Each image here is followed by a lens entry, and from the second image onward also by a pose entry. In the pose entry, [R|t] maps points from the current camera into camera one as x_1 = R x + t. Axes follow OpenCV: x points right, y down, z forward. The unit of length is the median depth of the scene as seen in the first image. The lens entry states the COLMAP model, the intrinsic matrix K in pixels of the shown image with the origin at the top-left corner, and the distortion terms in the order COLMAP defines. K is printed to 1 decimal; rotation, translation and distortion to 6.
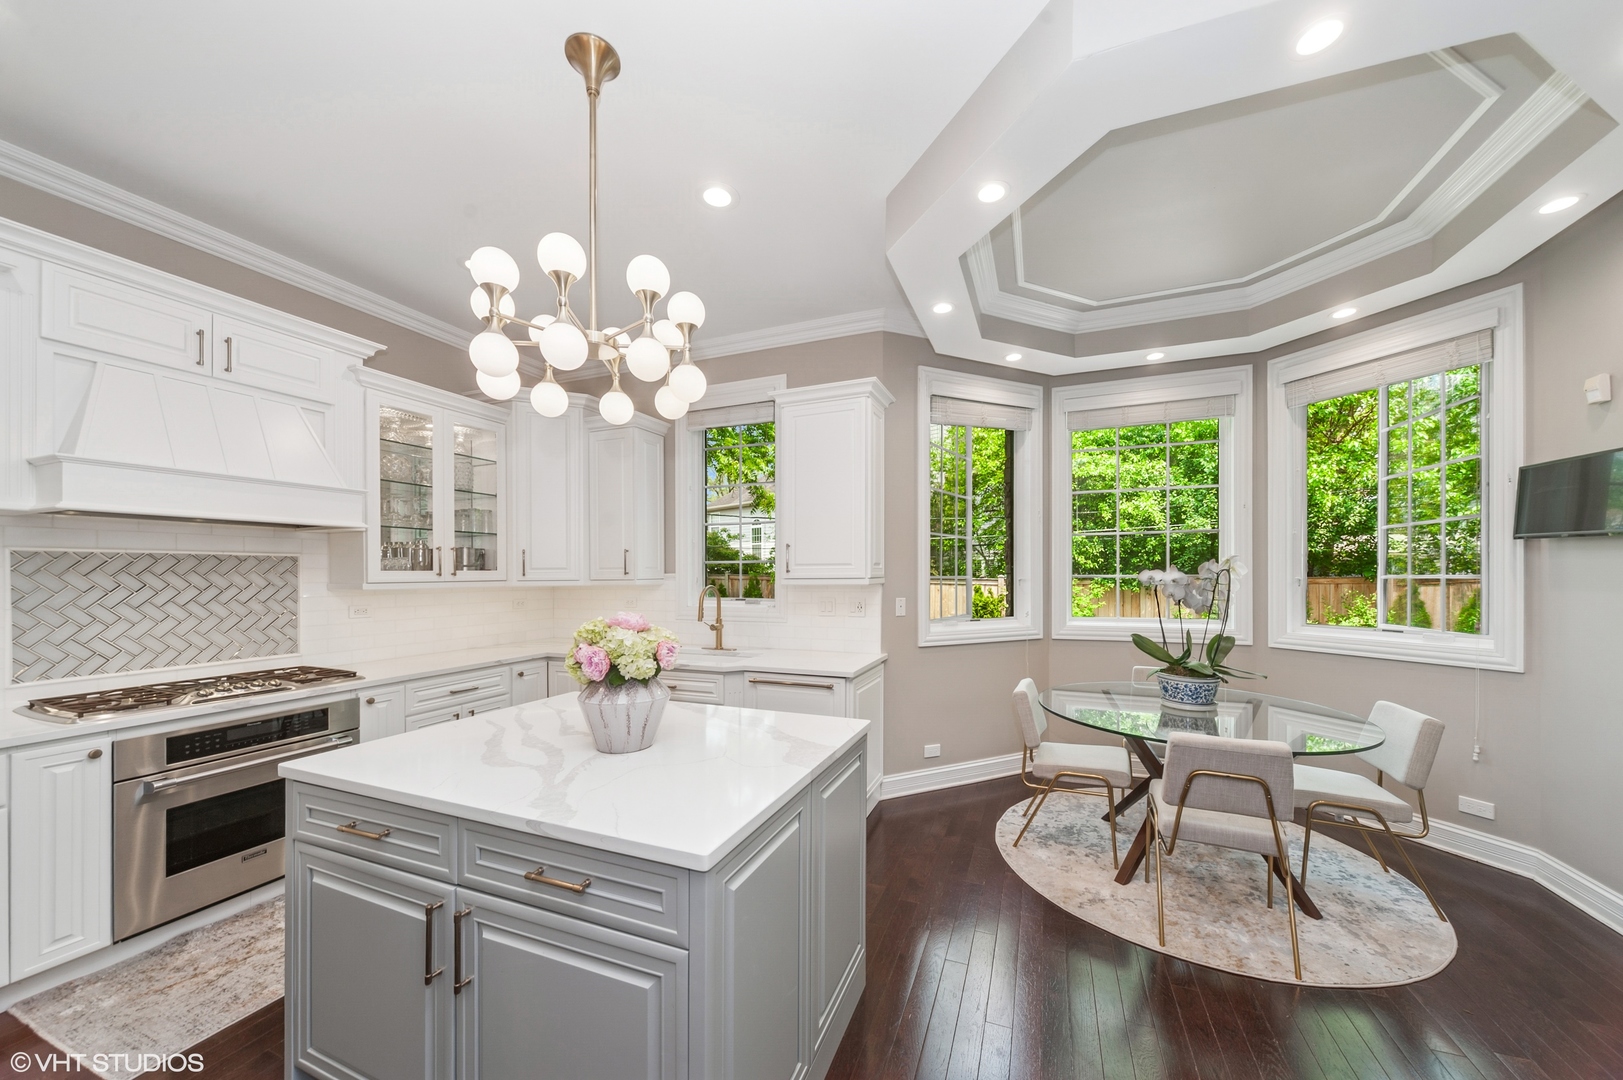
lens RADIAL K [[575.9, 0, 818.8], [0, 575.9, 574.5], [0, 0, 1]] dist [0.001799, 0.000168]
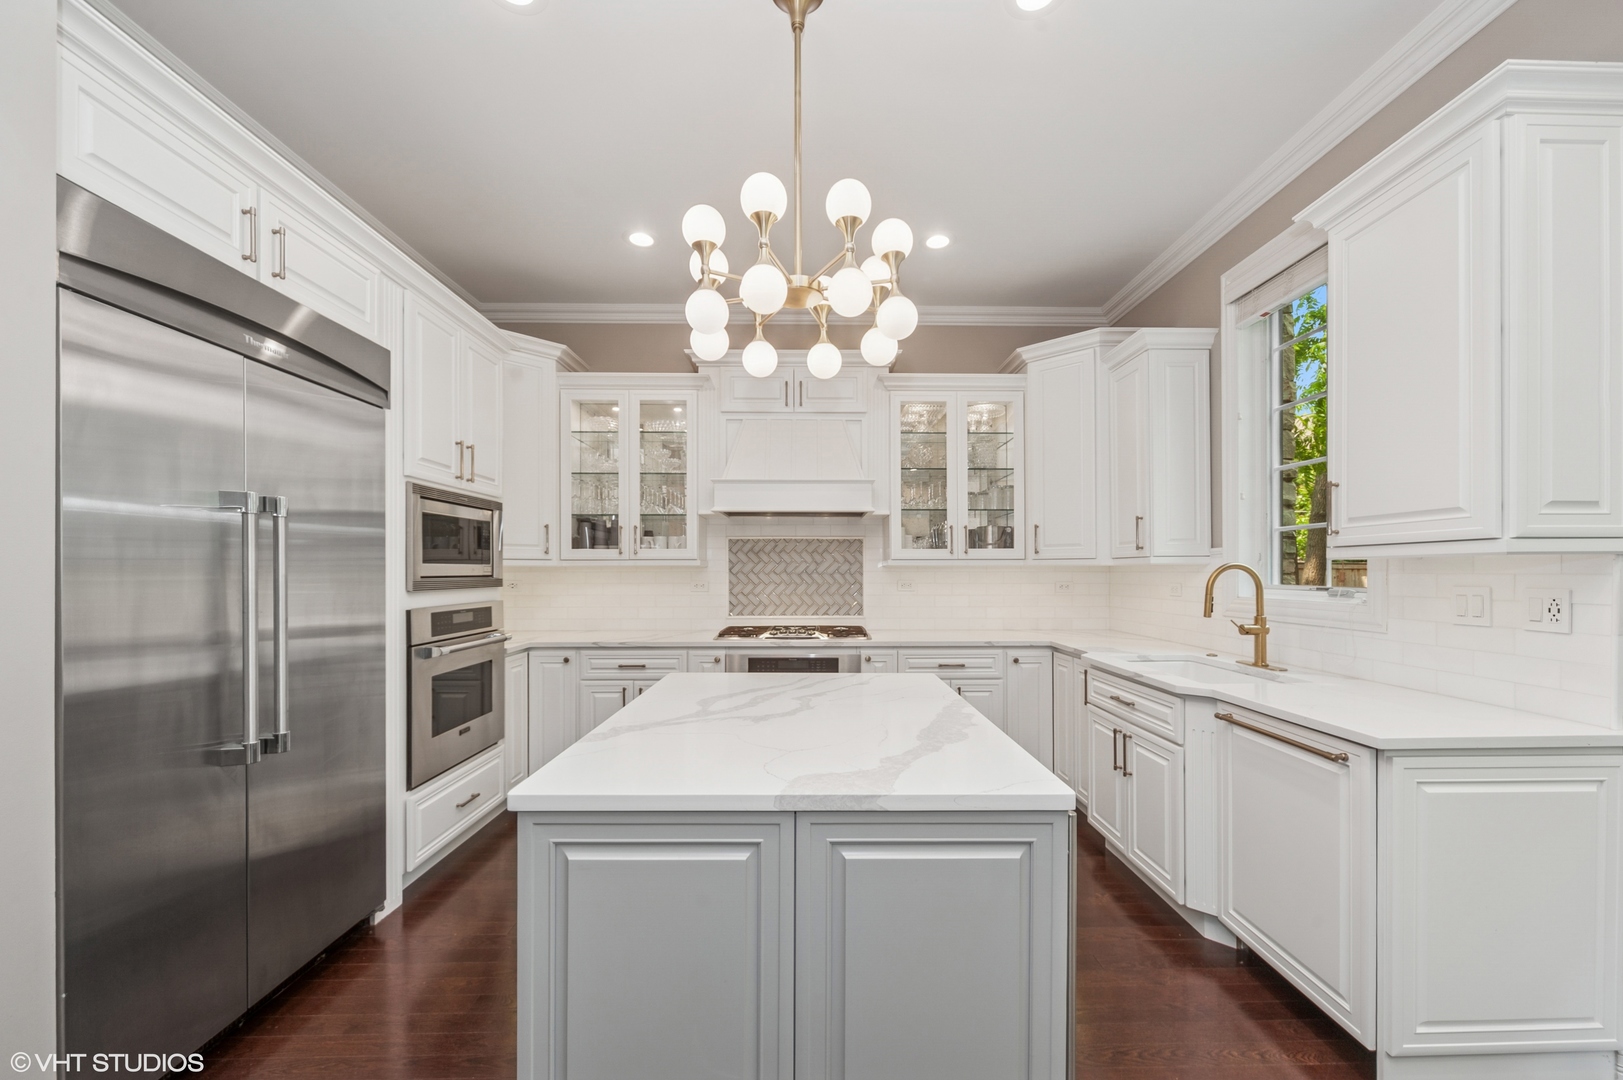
lens RADIAL K [[644.5, 0, 817.1], [0, 644.5, 572.6], [0, 0, 1]] dist [-0.001176, -0.000814]
pose [[0.383568, 0.007328, -0.923484, 0.367831], [-0.005784, 0.999968, 0.005532, 0.036016], [0.923494, 0.003219, 0.383598, 0.382218]]
